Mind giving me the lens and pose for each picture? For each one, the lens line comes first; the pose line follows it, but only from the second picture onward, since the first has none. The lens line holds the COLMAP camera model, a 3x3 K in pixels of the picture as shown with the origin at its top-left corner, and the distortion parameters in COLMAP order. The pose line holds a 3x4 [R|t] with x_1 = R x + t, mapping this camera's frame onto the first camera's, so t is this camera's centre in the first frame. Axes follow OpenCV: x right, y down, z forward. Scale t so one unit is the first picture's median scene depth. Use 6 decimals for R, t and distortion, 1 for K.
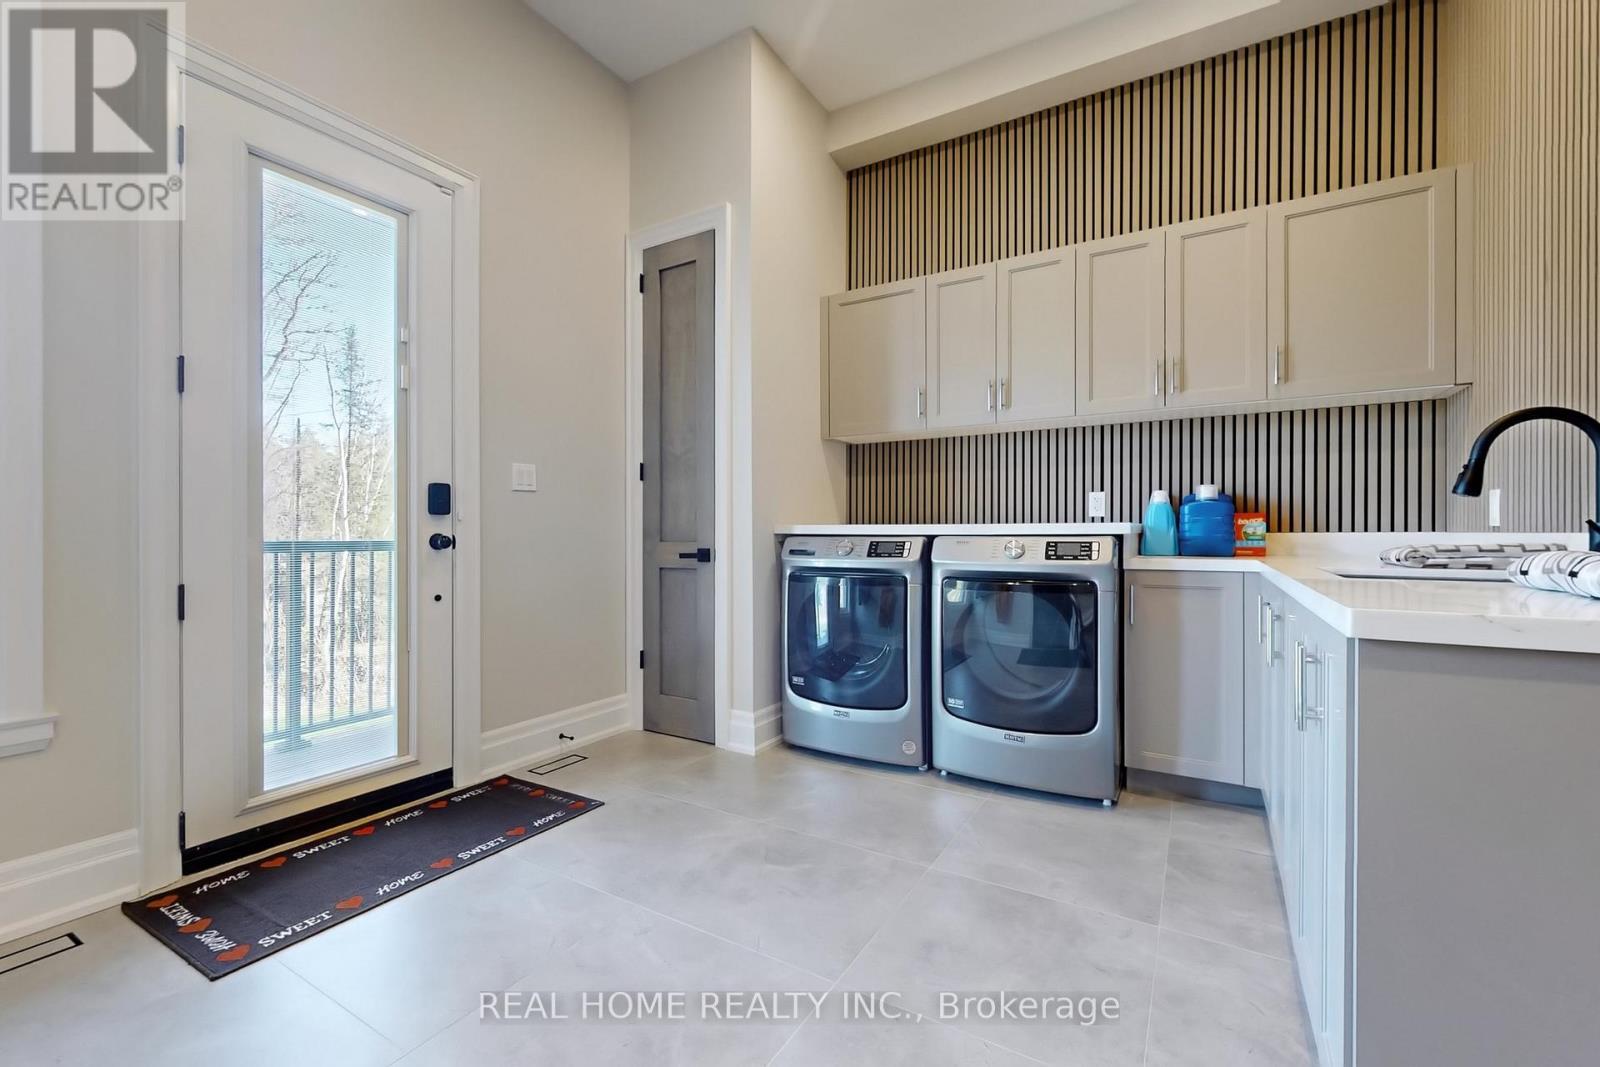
lens RADIAL K [[676.0, 0, 802.6], [0, 676.0, 534.0], [0, 0, 1]] dist [-0.000624, 0.000353]
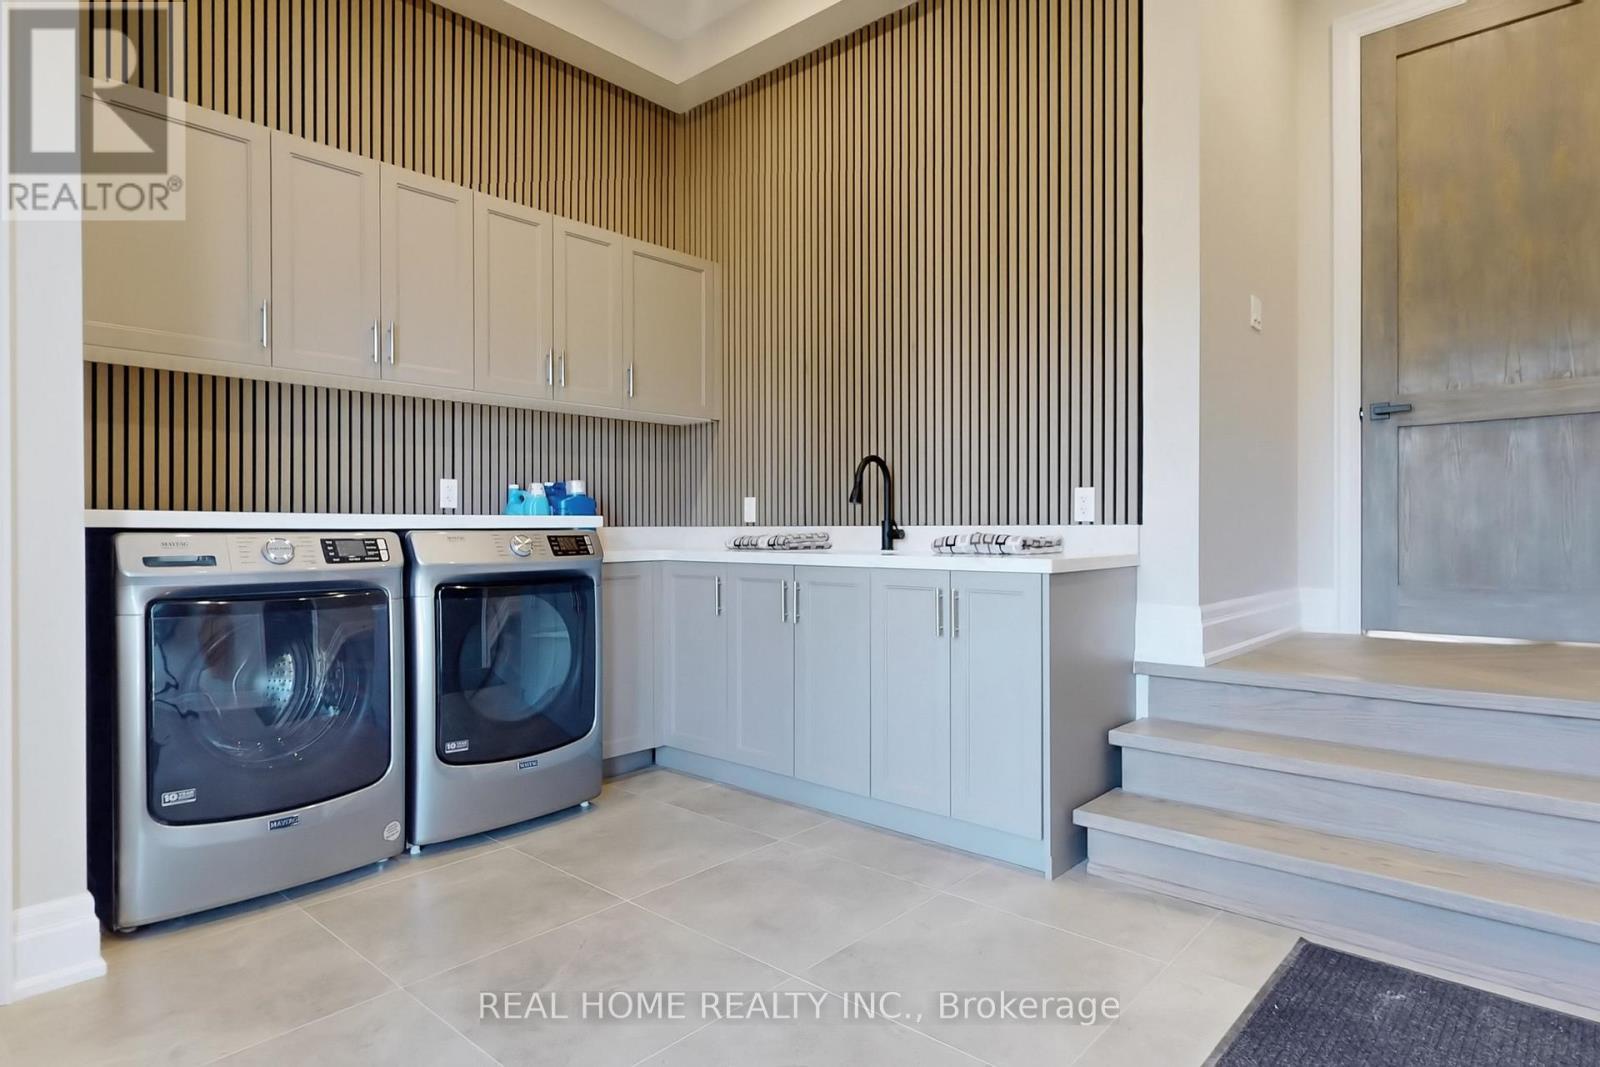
lens RADIAL K [[907.9, 0, 803.3], [0, 907.9, 530.3], [0, 0, 1]] dist [0.003699, -0.000064]
pose [[0.175685, -0.002069, 0.984444, -0.689550], [0.003699, 0.999992, 0.001442, 0.002720], [-0.984439, 0.003388, 0.175691, 0.406803]]
